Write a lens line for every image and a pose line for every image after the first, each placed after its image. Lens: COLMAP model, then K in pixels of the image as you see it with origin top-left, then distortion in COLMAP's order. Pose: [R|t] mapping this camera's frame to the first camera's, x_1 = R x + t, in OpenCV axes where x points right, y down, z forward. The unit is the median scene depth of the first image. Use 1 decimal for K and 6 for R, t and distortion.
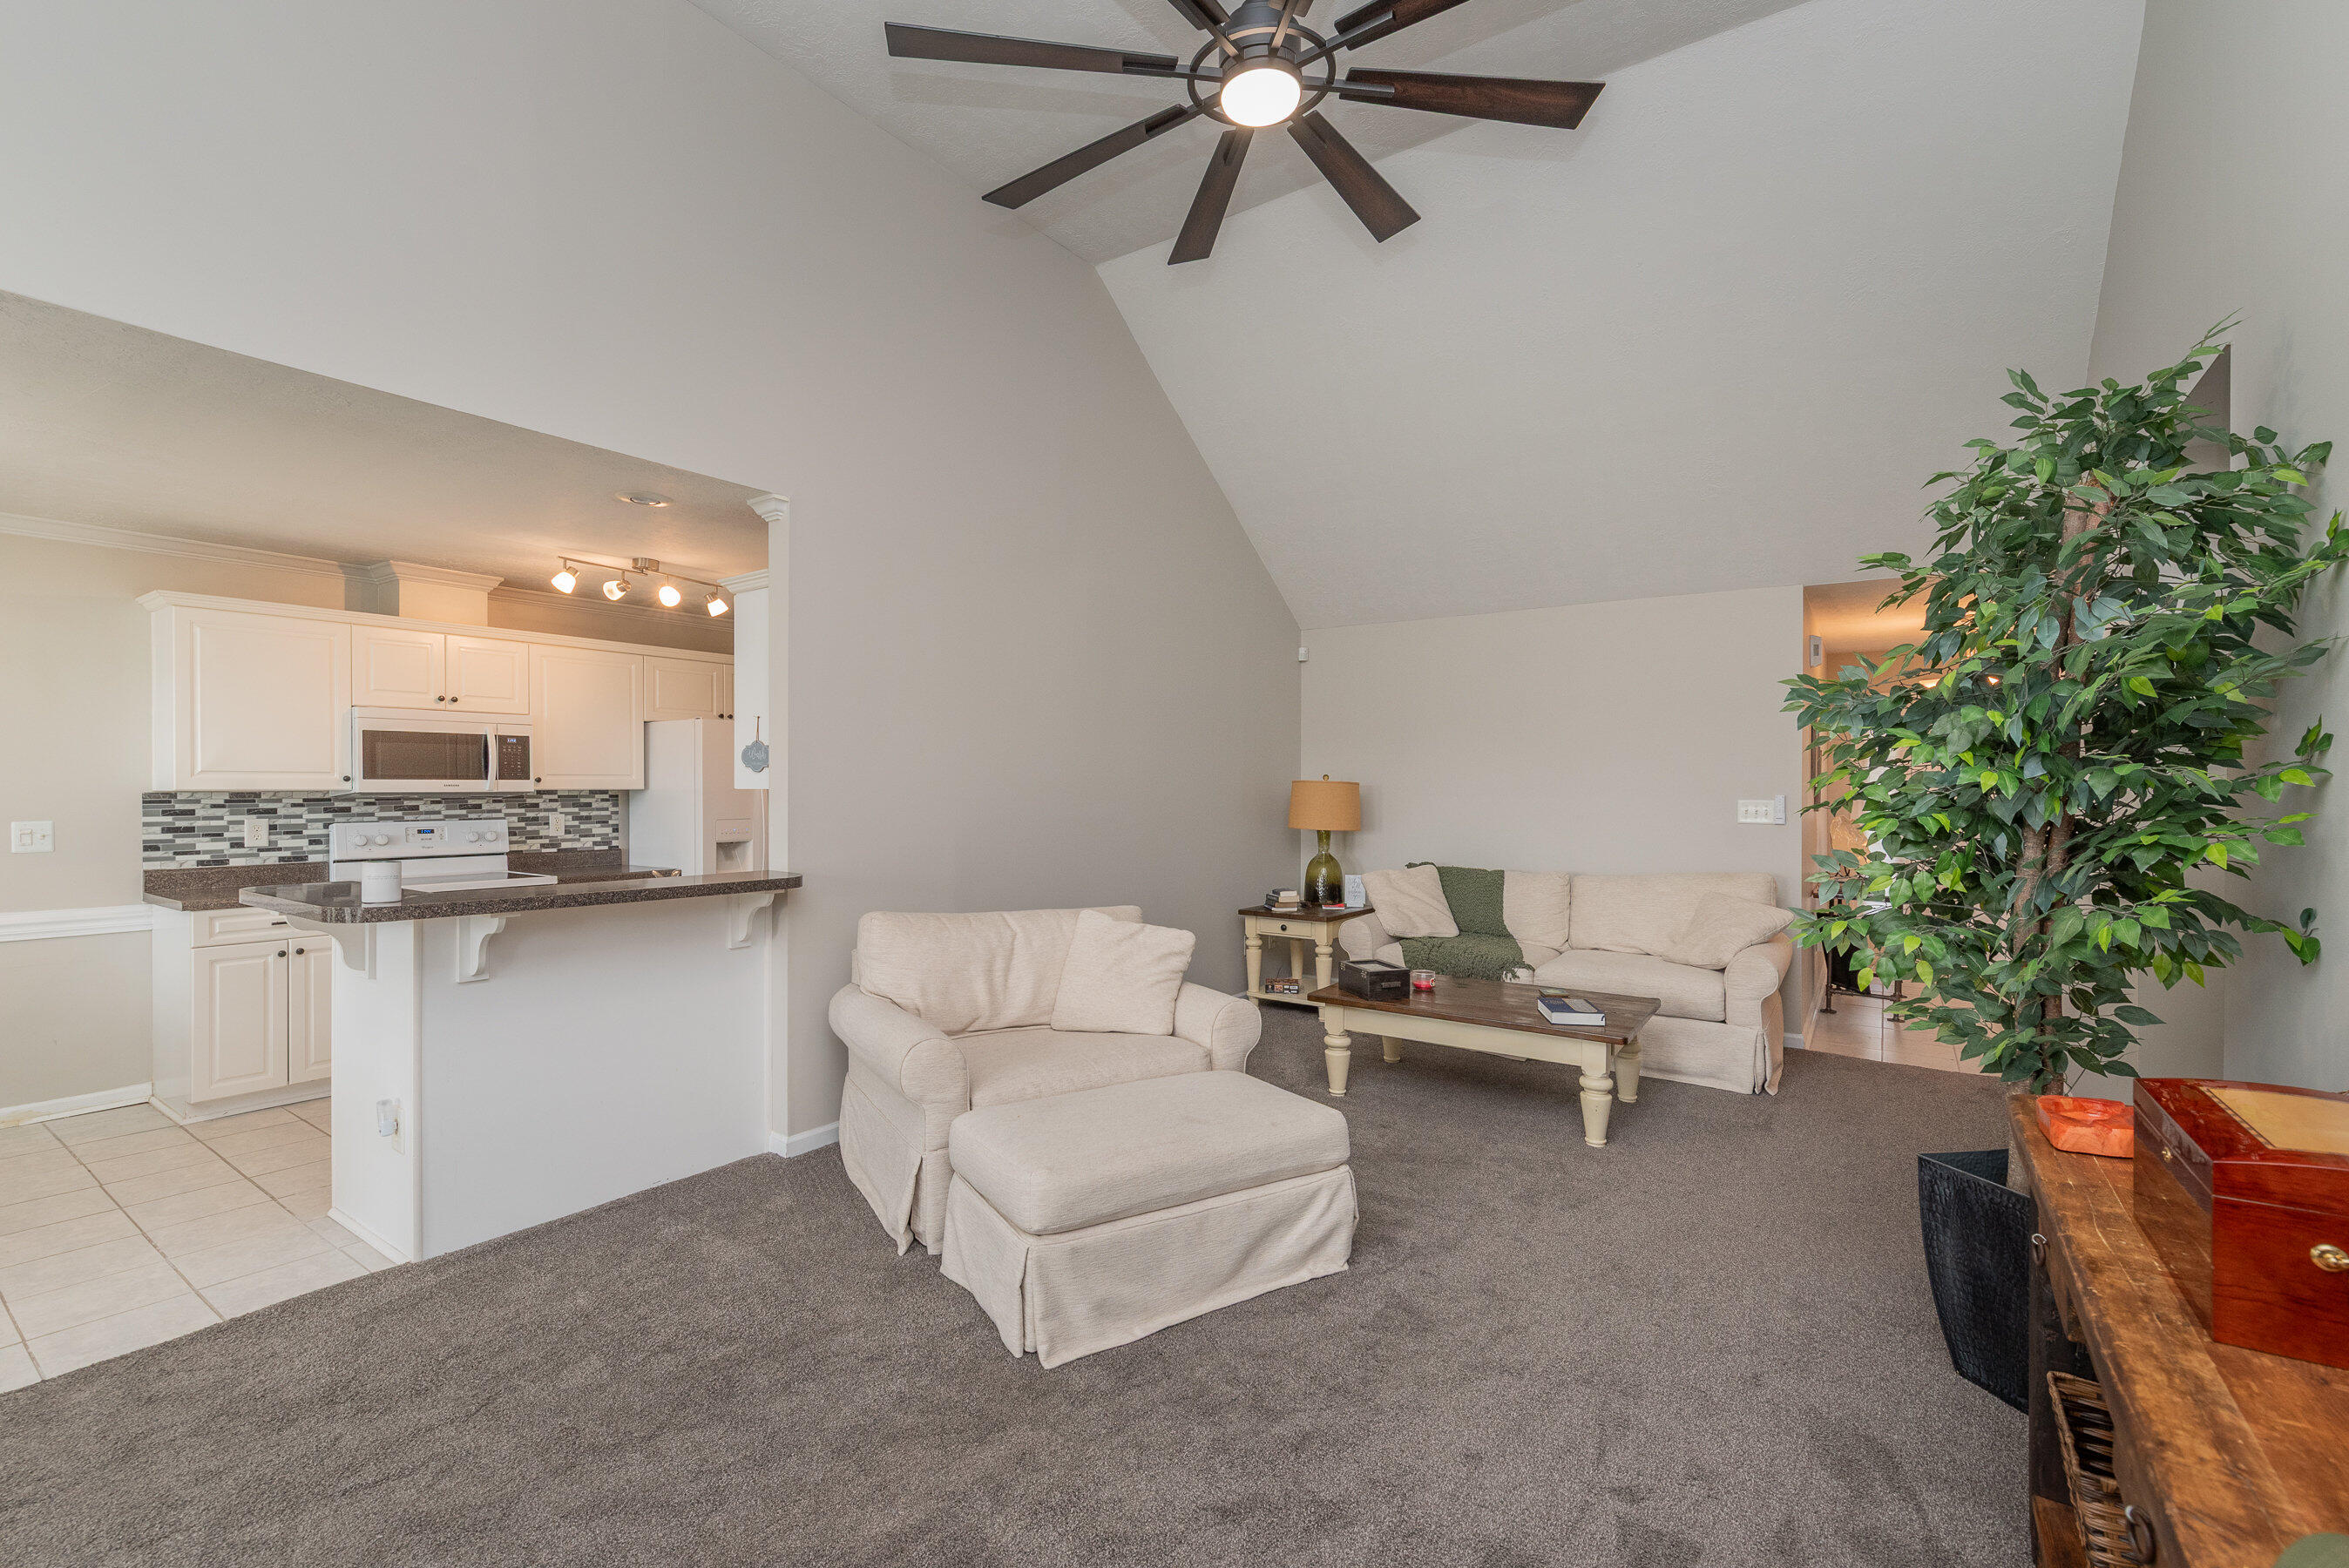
lens RADIAL K [[1026.2, 0, 1173.2], [0, 1026.2, 794.9], [0, 0, 1]] dist [-0.000894, -0.000294]
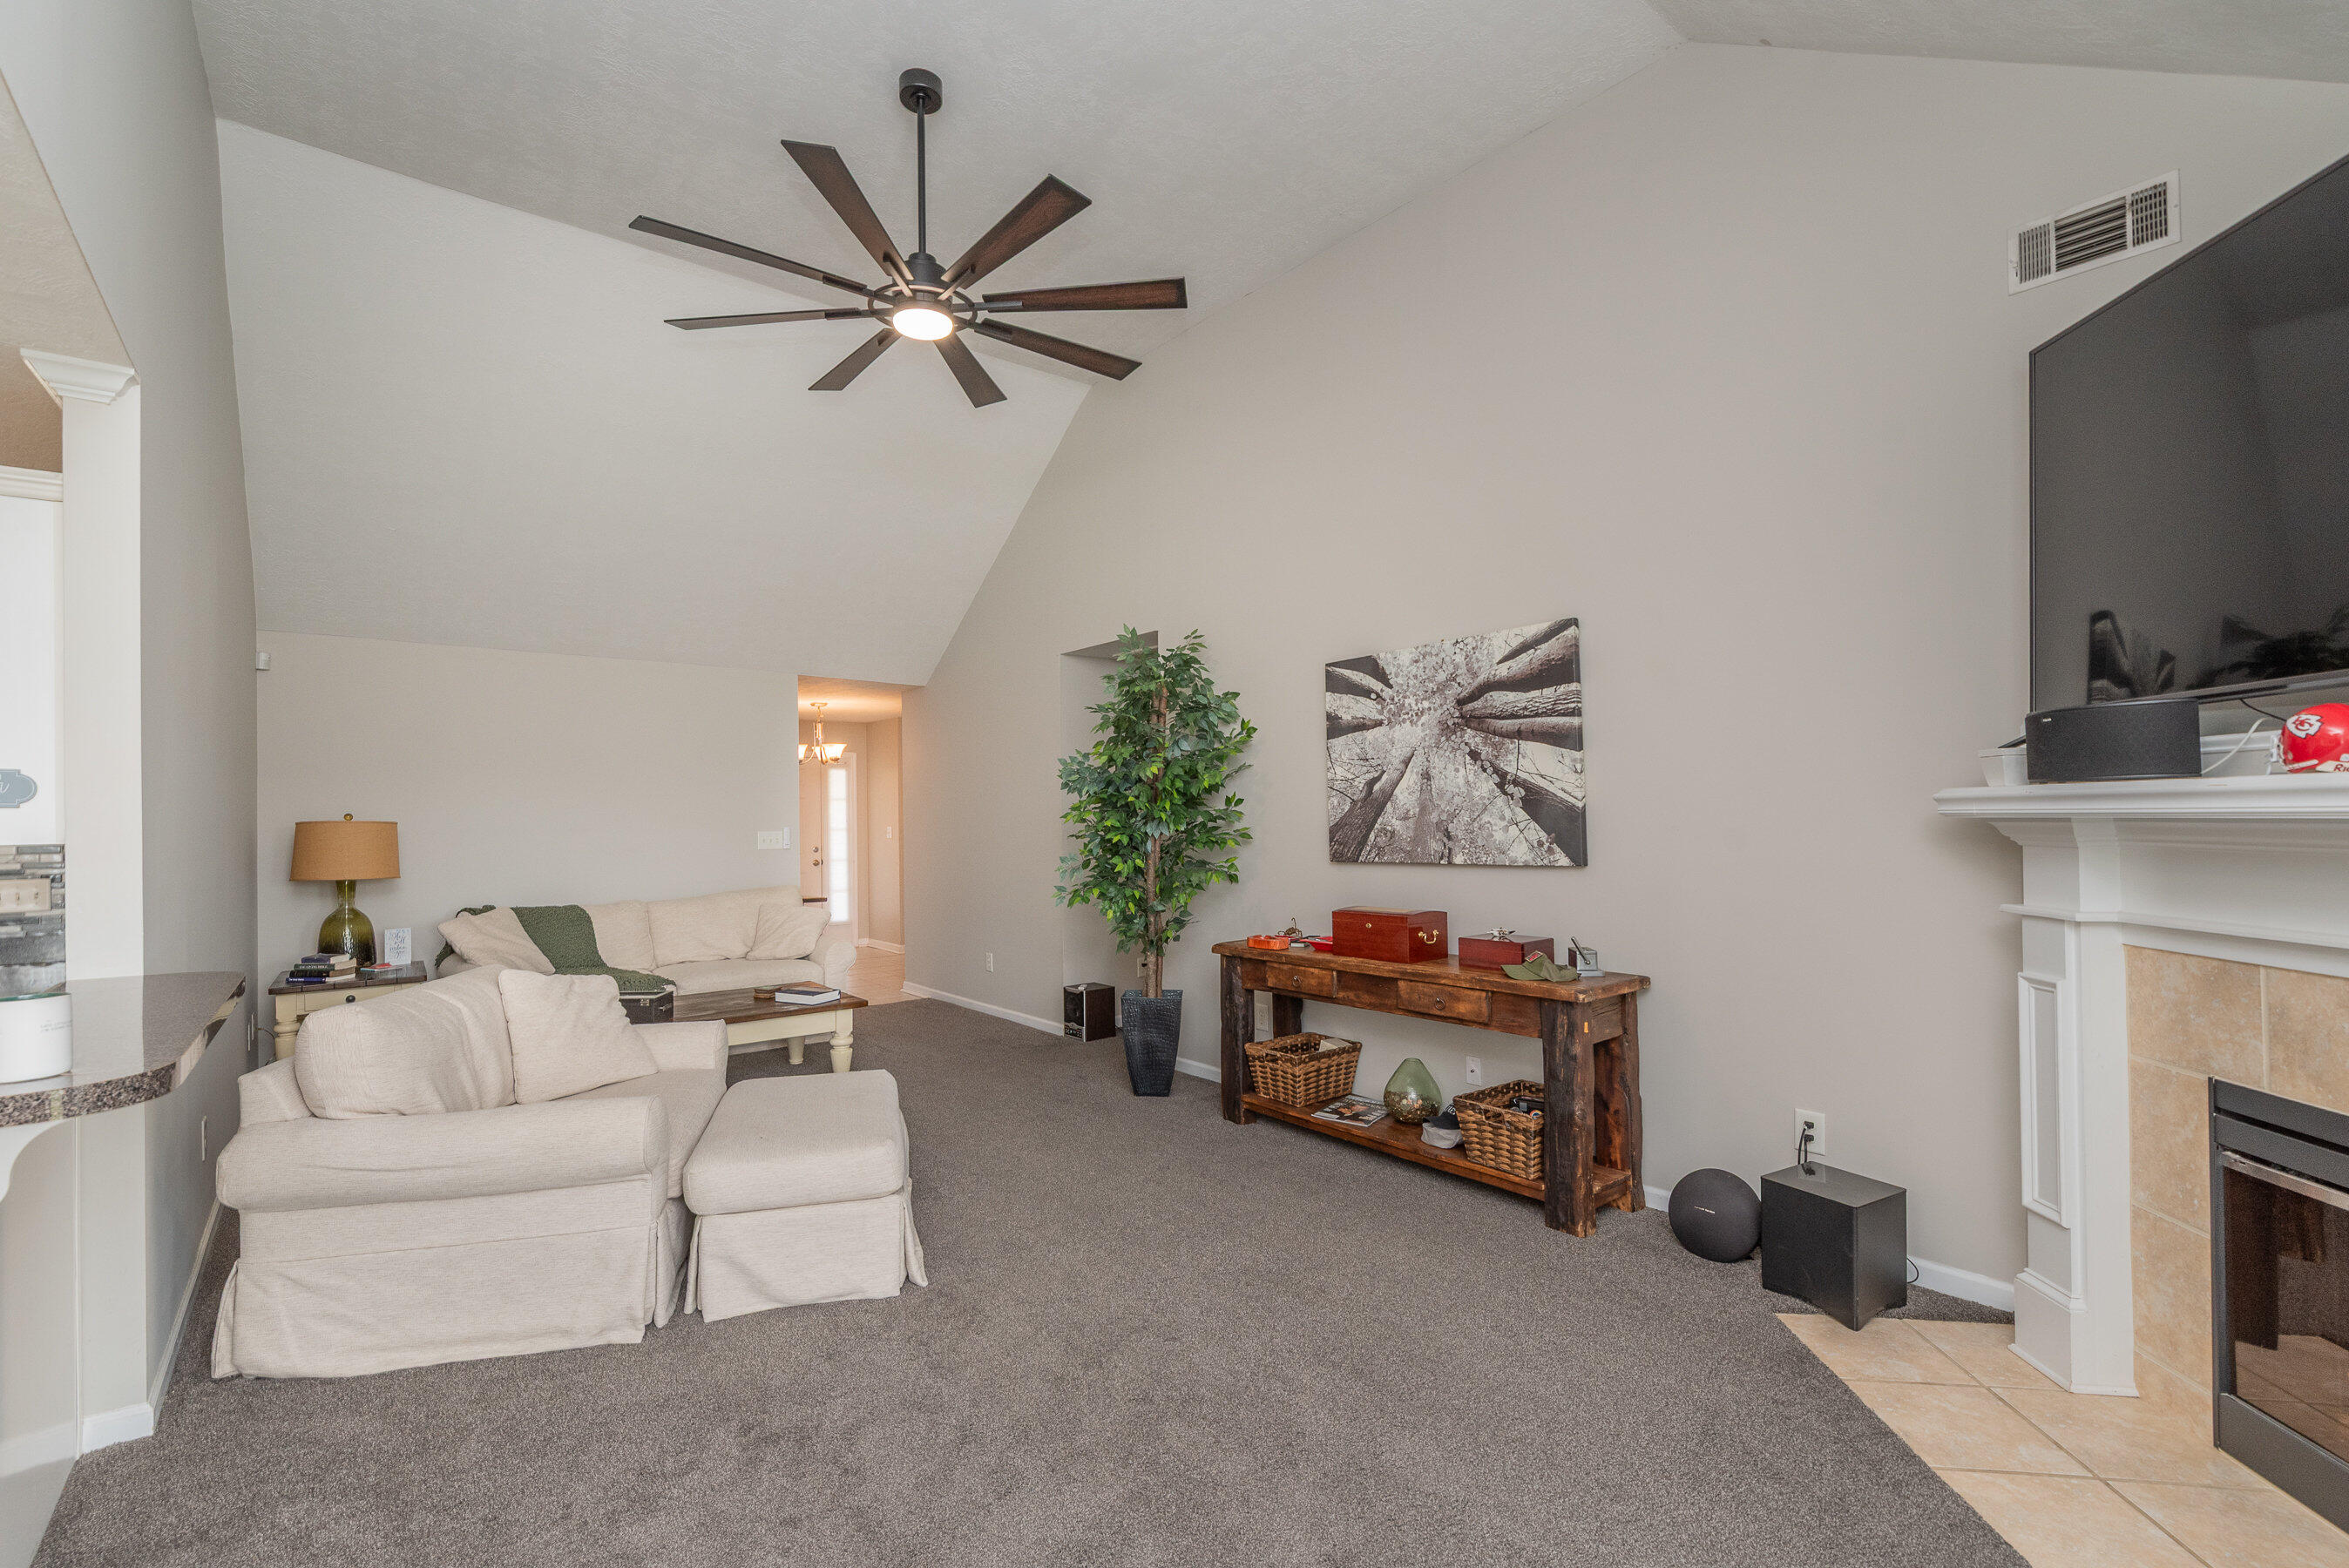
lens RADIAL K [[1017.4, 0, 1174.9], [0, 1017.4, 803.2], [0, 0, 1]] dist [0.000587, 0.000244]
pose [[0.294212, 0.003105, 0.955735, -0.620901], [0.021082, 0.999730, -0.009738, -0.008382], [-0.955508, 0.023013, 0.294067, 0.154120]]
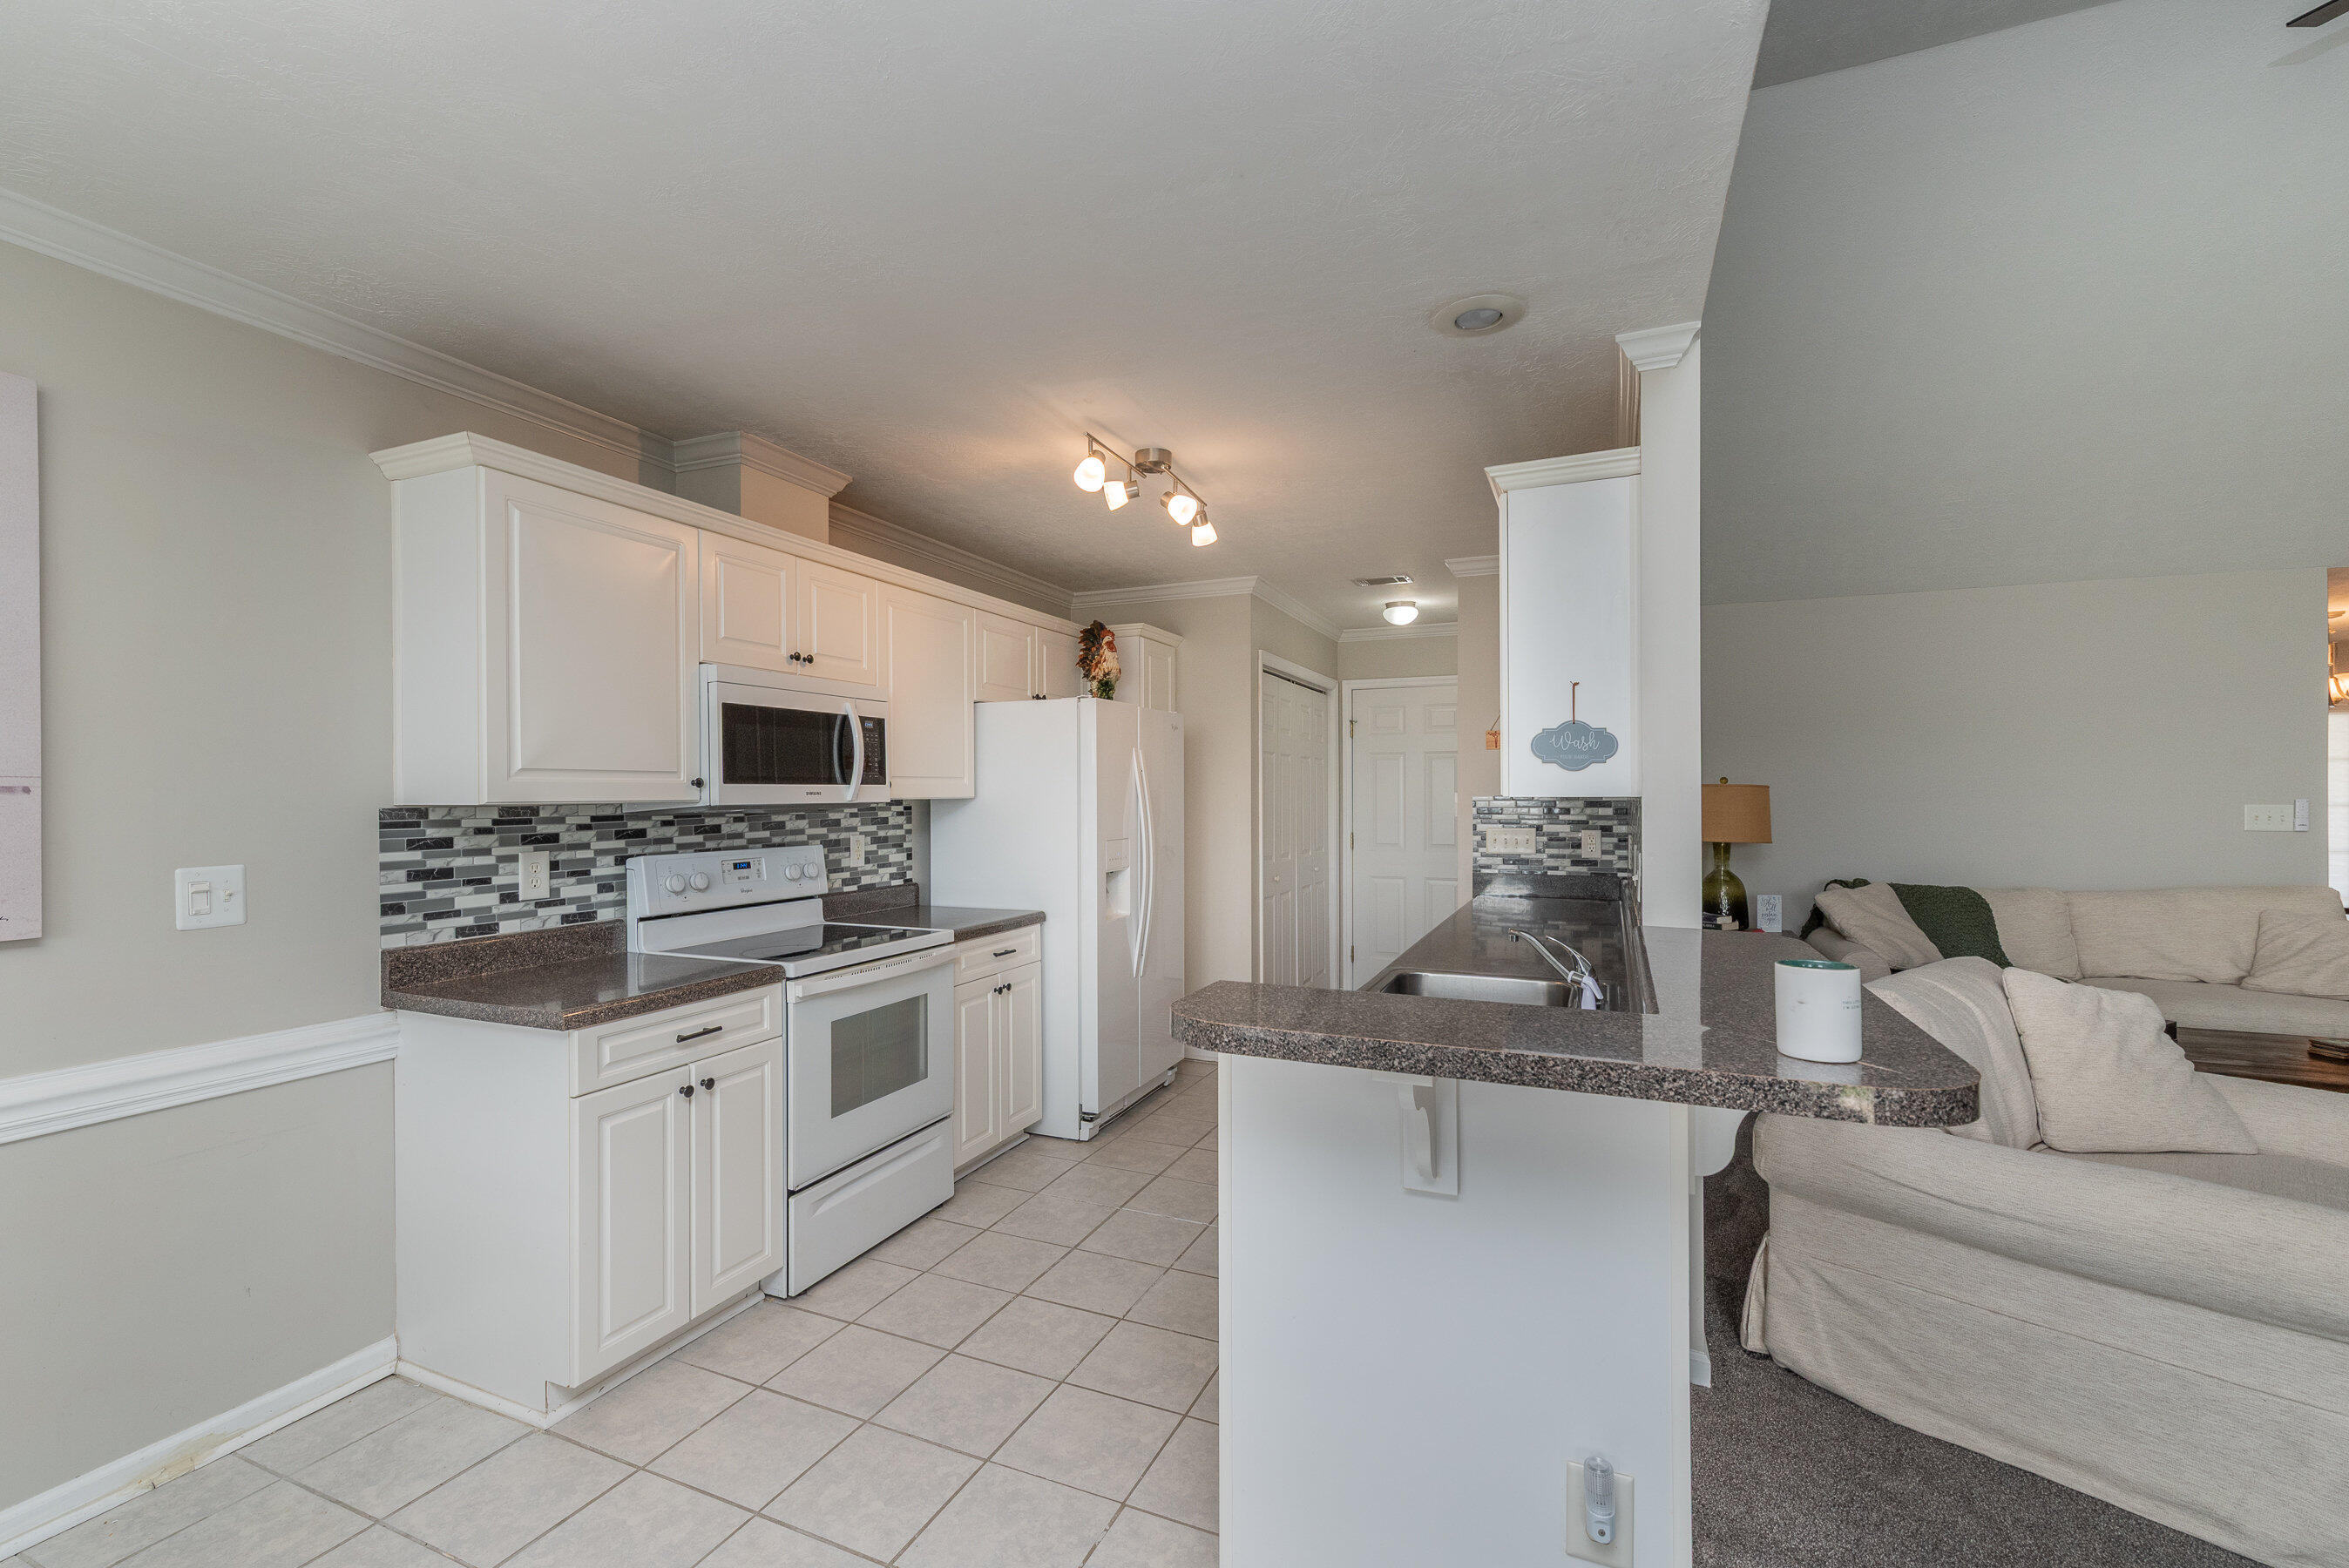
lens RADIAL K [[1026.2, 0, 1173.2], [0, 1026.2, 794.9], [0, 0, 1]] dist [-0.000894, -0.000294]
pose [[0.980873, -0.004141, 0.194606, -0.646681], [0.005293, 0.999971, -0.005397, -0.004002], [-0.194578, 0.006324, 0.980867, 0.352635]]
